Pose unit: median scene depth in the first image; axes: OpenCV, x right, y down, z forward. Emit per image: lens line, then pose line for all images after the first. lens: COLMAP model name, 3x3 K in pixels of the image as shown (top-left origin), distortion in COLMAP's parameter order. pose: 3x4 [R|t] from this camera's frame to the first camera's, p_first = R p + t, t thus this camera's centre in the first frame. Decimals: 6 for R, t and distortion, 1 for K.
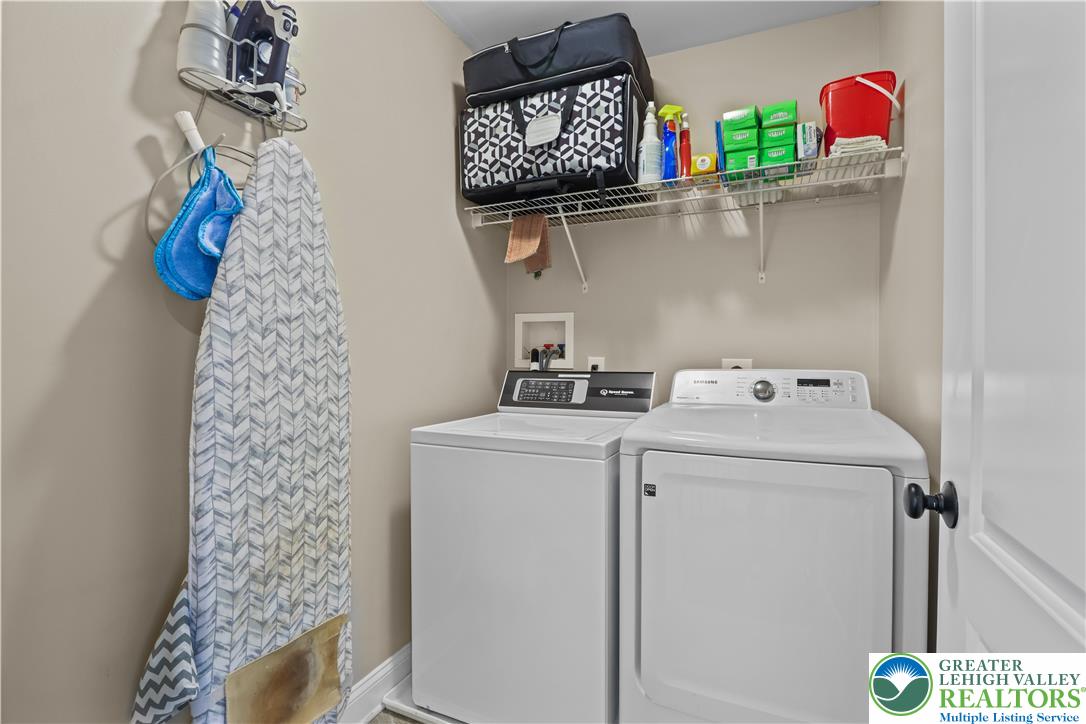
lens RADIAL K [[511.2, 0, 542.0], [0, 511.2, 356.9], [0, 0, 1]] dist [-0.018114, 0.001986]
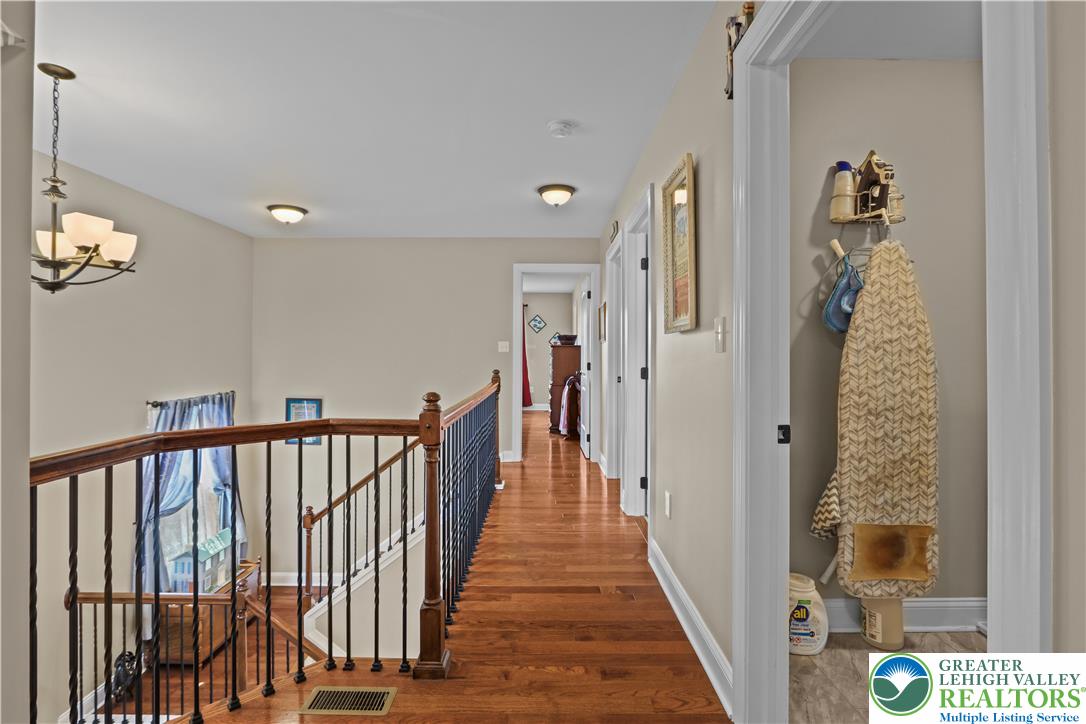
lens RADIAL K [[511.2, 0, 538.0], [0, 511.2, 353.3], [0, 0, 1]] dist [-0.018114, 0.001986]
pose [[0.414472, -0.004152, -0.910053, 0.623009], [0.002938, 0.999990, -0.003224, -0.029684], [0.910057, -0.001338, 0.414480, -0.885374]]
